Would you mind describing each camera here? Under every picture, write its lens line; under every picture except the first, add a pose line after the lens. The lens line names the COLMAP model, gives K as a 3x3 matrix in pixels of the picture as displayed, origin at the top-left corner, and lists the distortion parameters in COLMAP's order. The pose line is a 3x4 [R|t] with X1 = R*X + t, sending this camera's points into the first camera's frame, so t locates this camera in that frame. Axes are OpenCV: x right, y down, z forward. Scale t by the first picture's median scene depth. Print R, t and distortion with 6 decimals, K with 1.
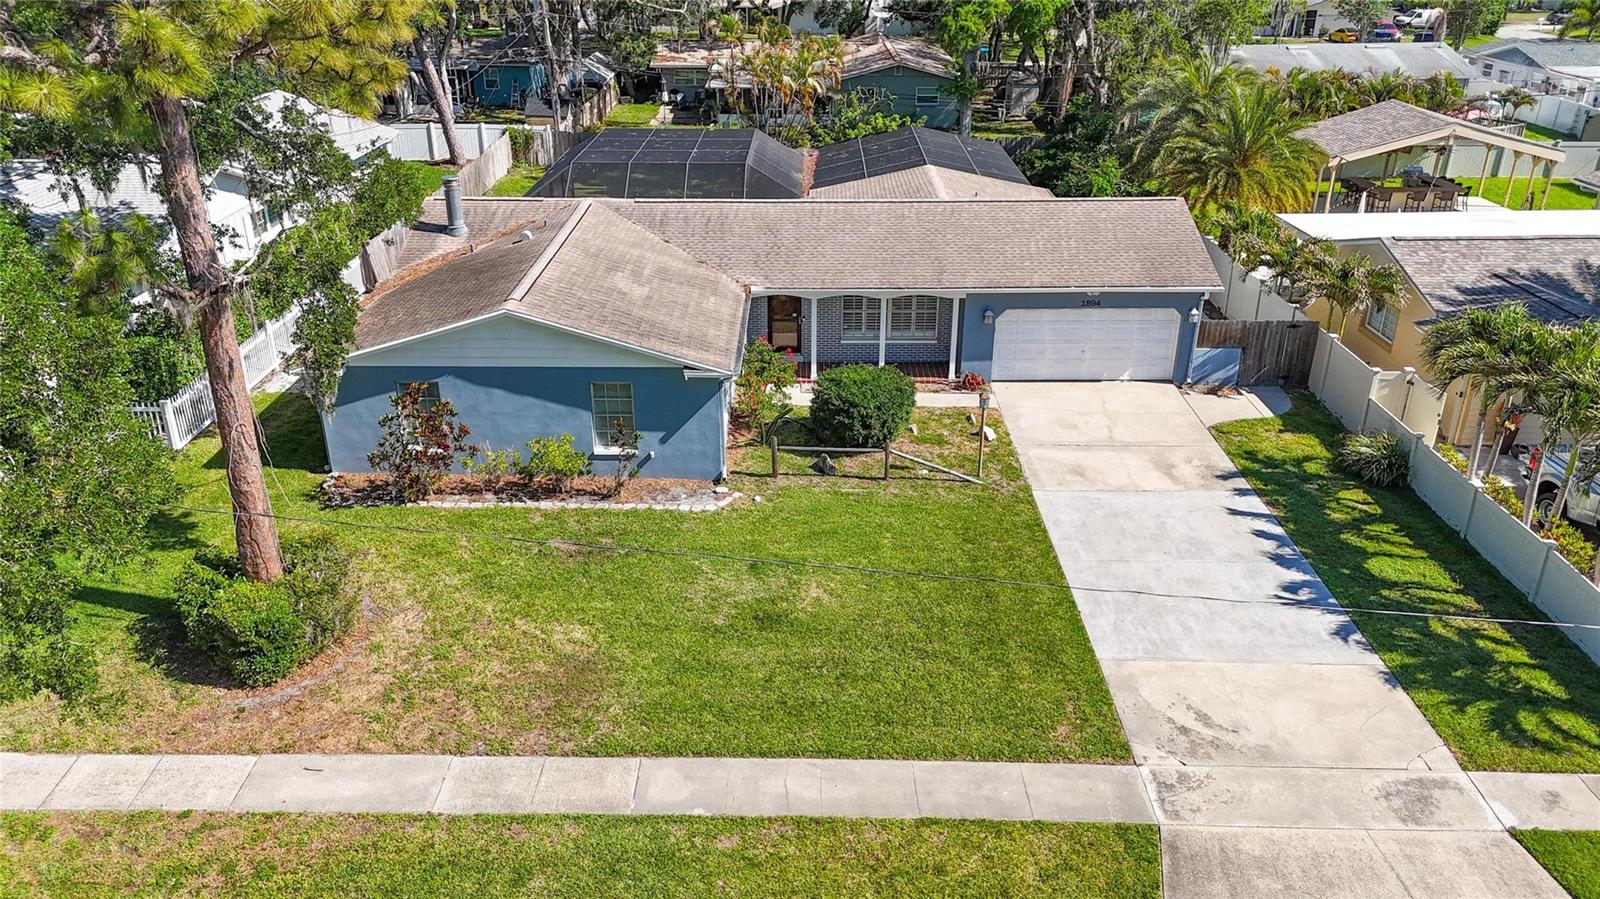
lens RADIAL K [[1184.3, 0, 800.3], [0, 1184.3, 451.5], [0, 0, 1]] dist [0.085702, -0.092069]
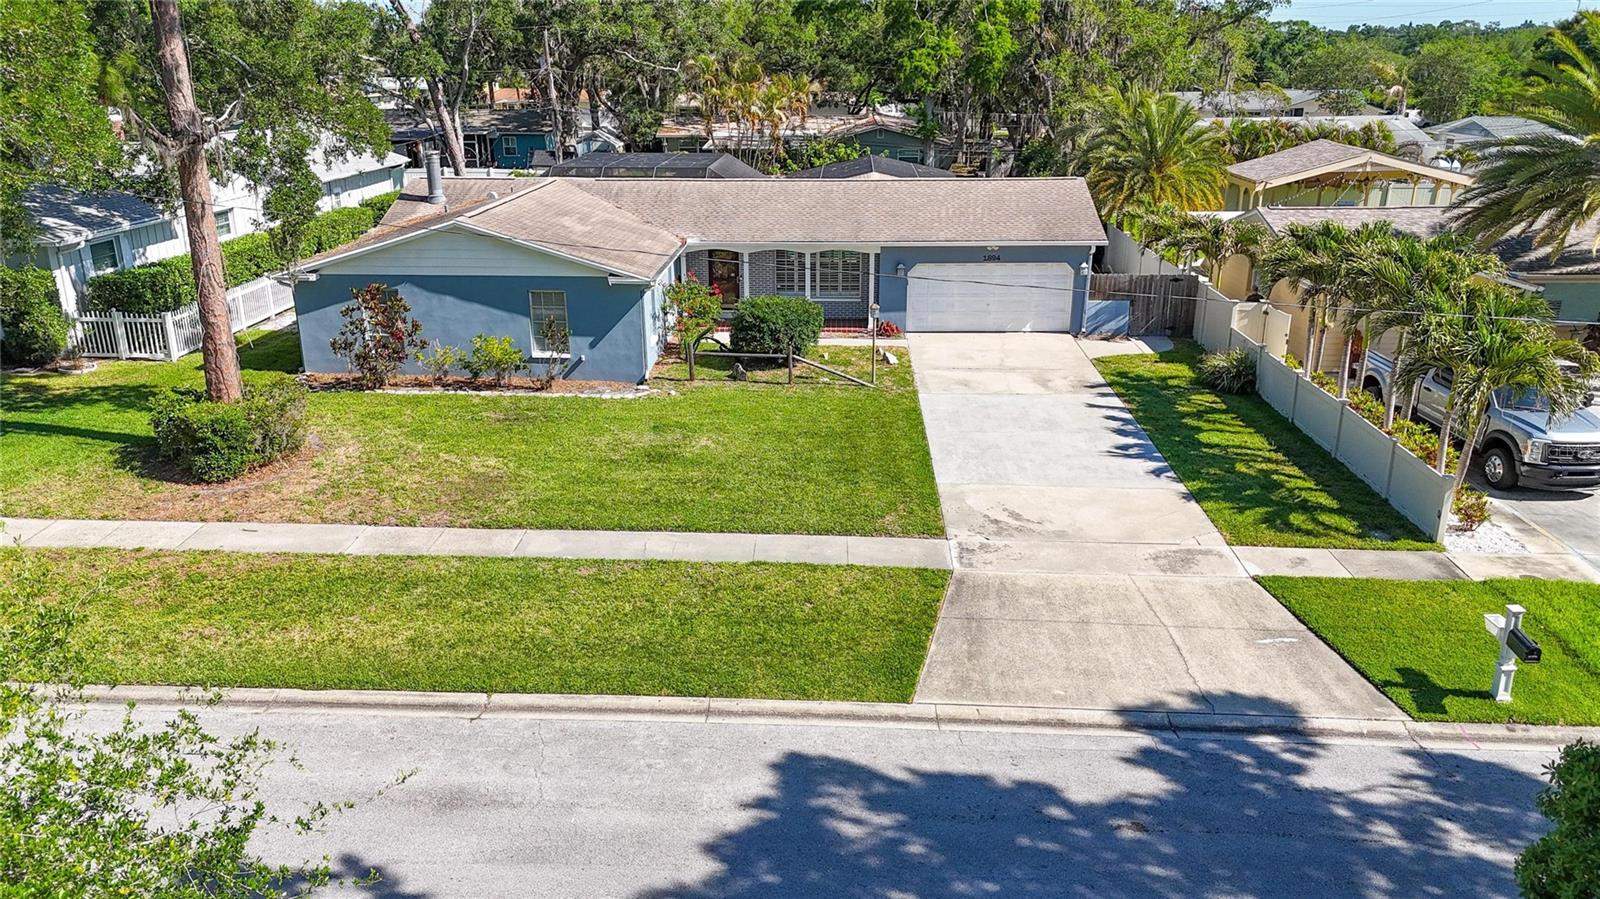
lens RADIAL K [[1184.3, 0, 800.4], [0, 1184.3, 454.6], [0, 0, 1]] dist [0.085702, -0.092069]
pose [[0.999436, 0.008452, -0.032504, 0.124397], [-0.011719, 0.994751, -0.101652, 0.213995], [0.031474, 0.101975, 0.994289, -0.120139]]
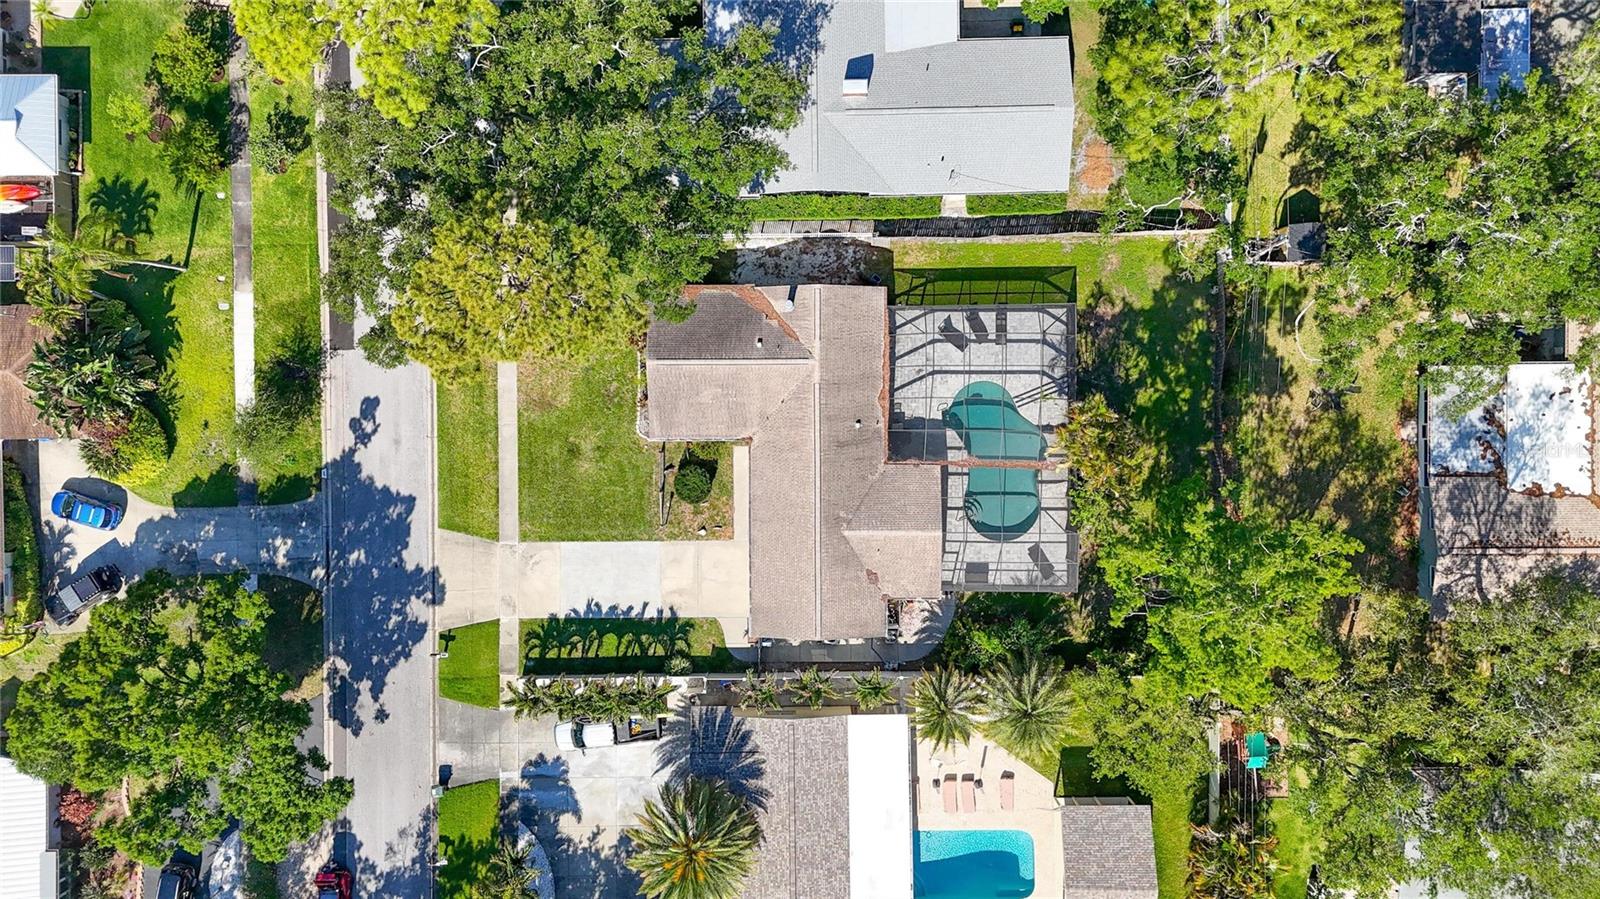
lens RADIAL K [[1184.3, 0, 794.6], [0, 1184.3, 448.3], [0, 0, 1]] dist [0.085702, -0.092069]
pose [[0.006714, 0.999913, 0.011396, -0.062633], [-0.393810, -0.007832, 0.919159, -2.832402], [0.919167, -0.010659, 0.393723, 0.177858]]
